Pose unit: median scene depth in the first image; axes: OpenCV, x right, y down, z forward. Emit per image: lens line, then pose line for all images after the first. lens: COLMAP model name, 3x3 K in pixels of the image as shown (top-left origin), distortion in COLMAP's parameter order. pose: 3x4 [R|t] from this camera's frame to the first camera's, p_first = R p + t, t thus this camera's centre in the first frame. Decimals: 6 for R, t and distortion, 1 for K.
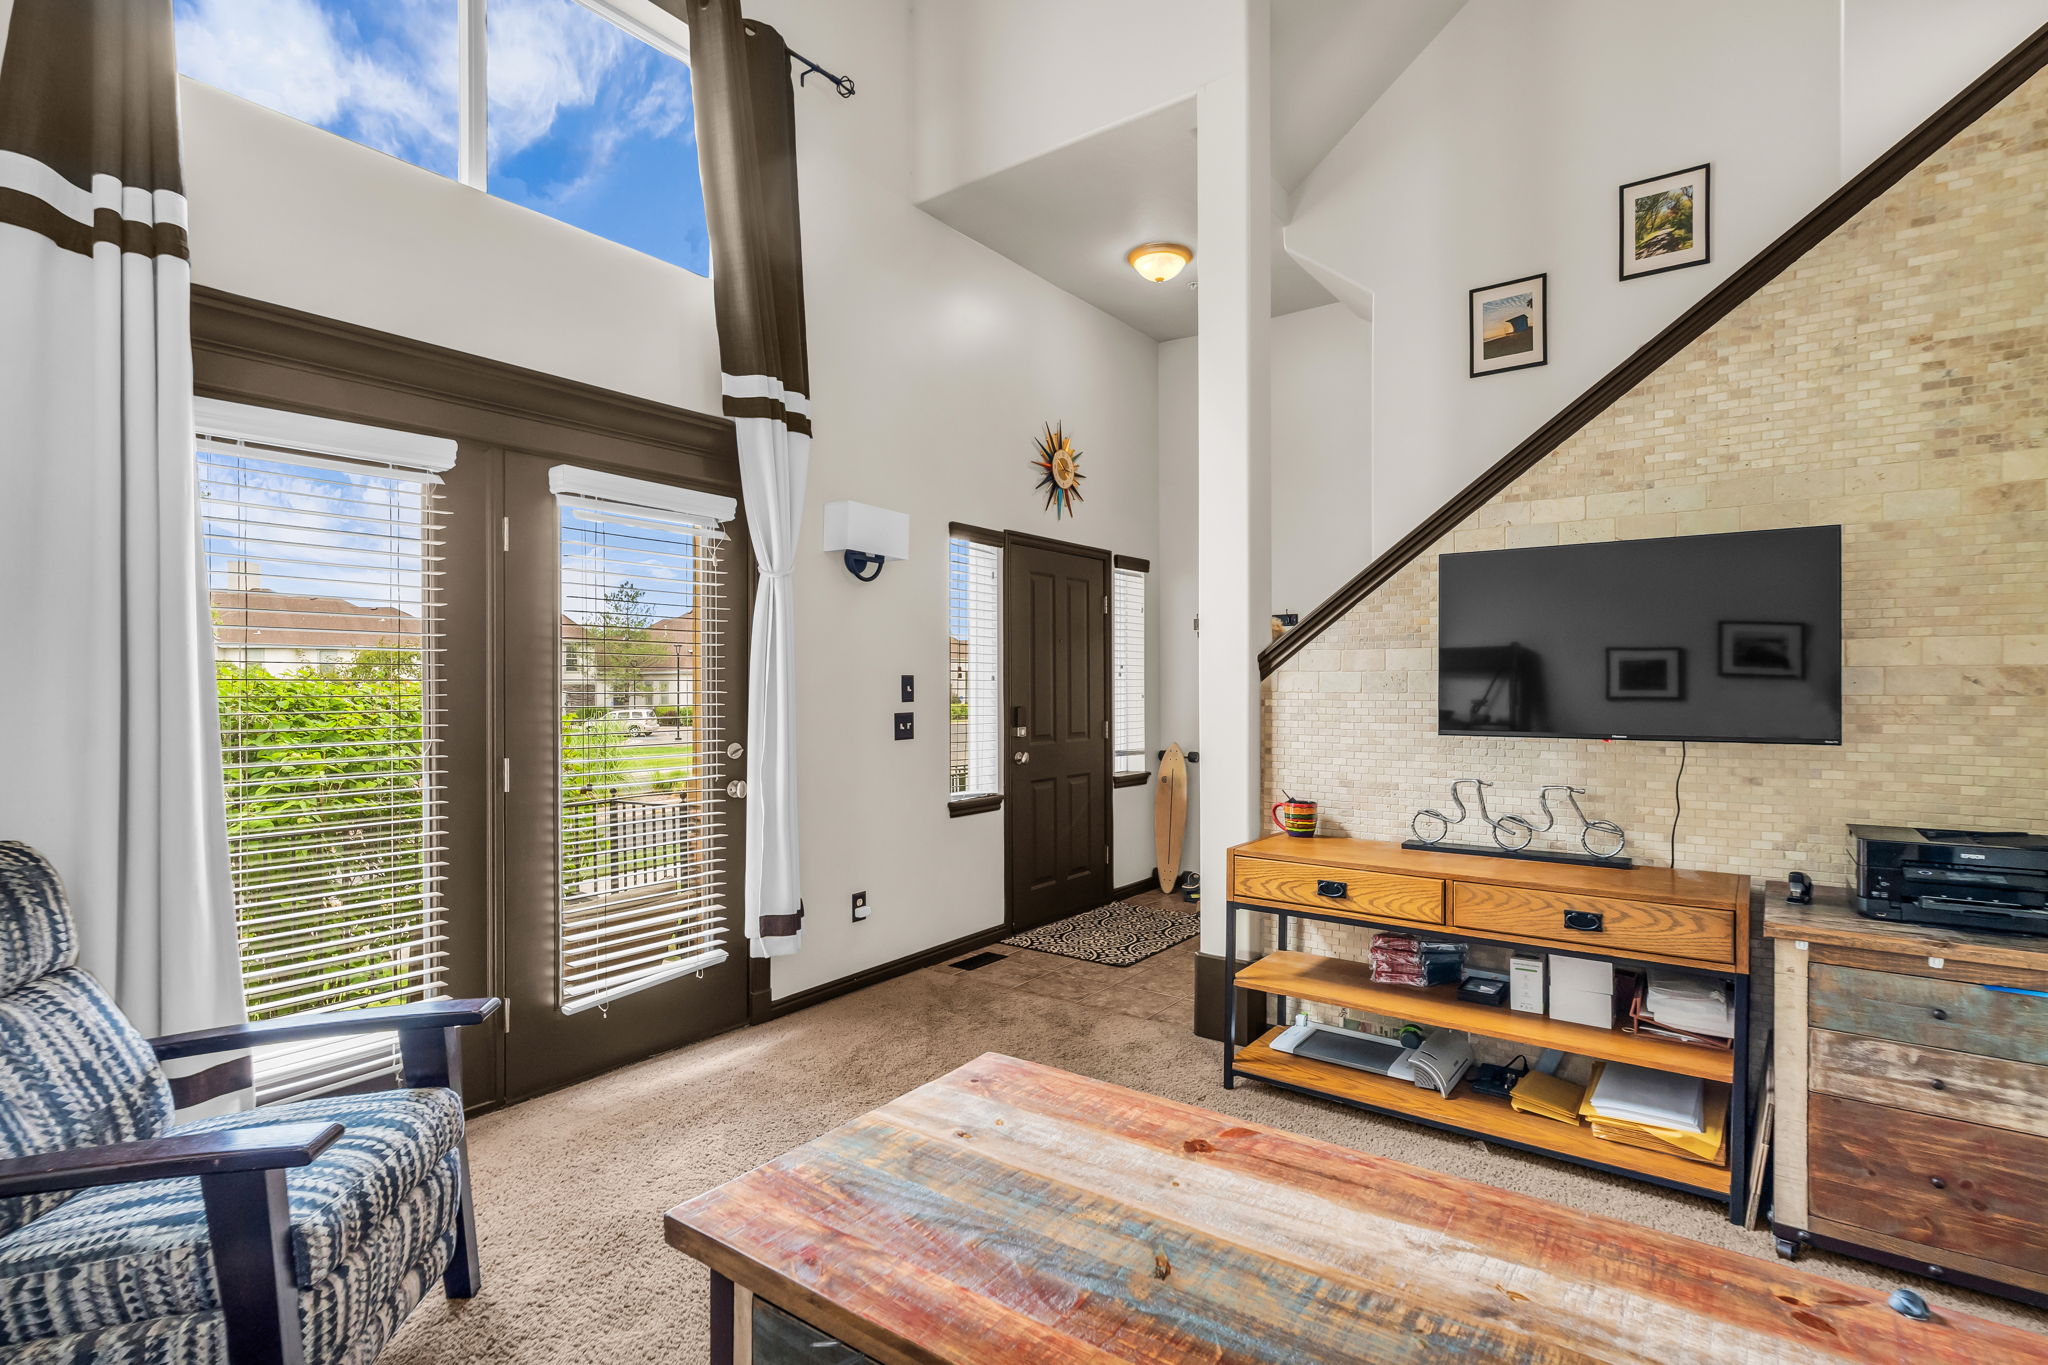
lens RADIAL K [[992.3, 0, 1031.7], [0, 992.3, 692.5], [0, 0, 1]] dist [-0.004946, -0.001870]
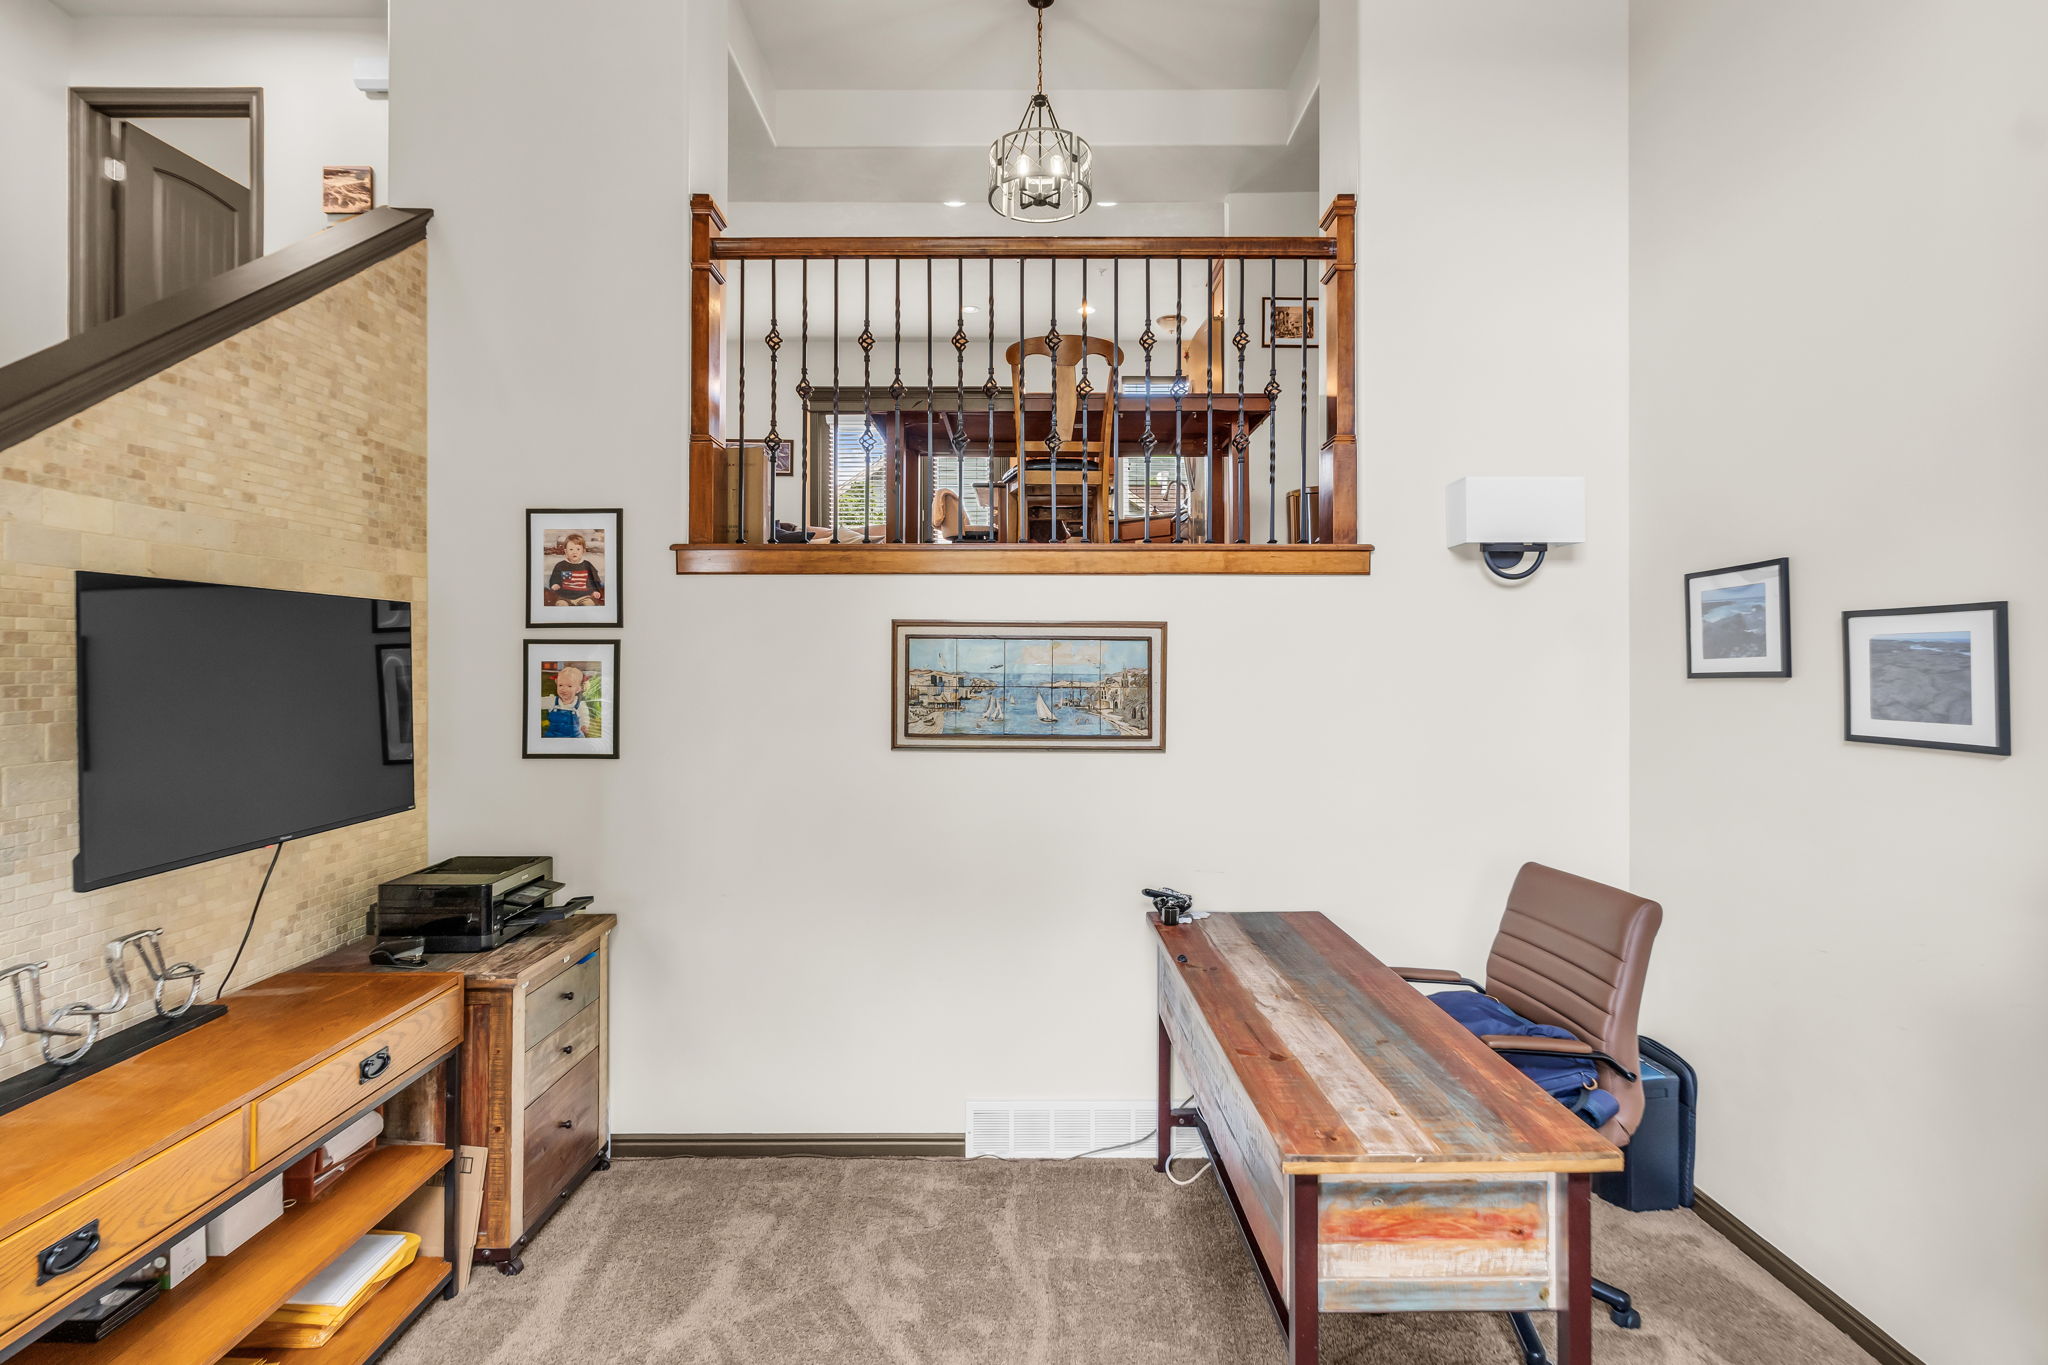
lens RADIAL K [[992.3, 0, 1026.7], [0, 992.3, 650.7], [0, 0, 1]] dist [-0.004946, -0.001870]
pose [[-0.598641, 0.010753, 0.800945, -0.409167], [0.007788, 0.999941, -0.007604, -0.097357], [-0.800980, 0.001686, -0.598689, 1.032144]]
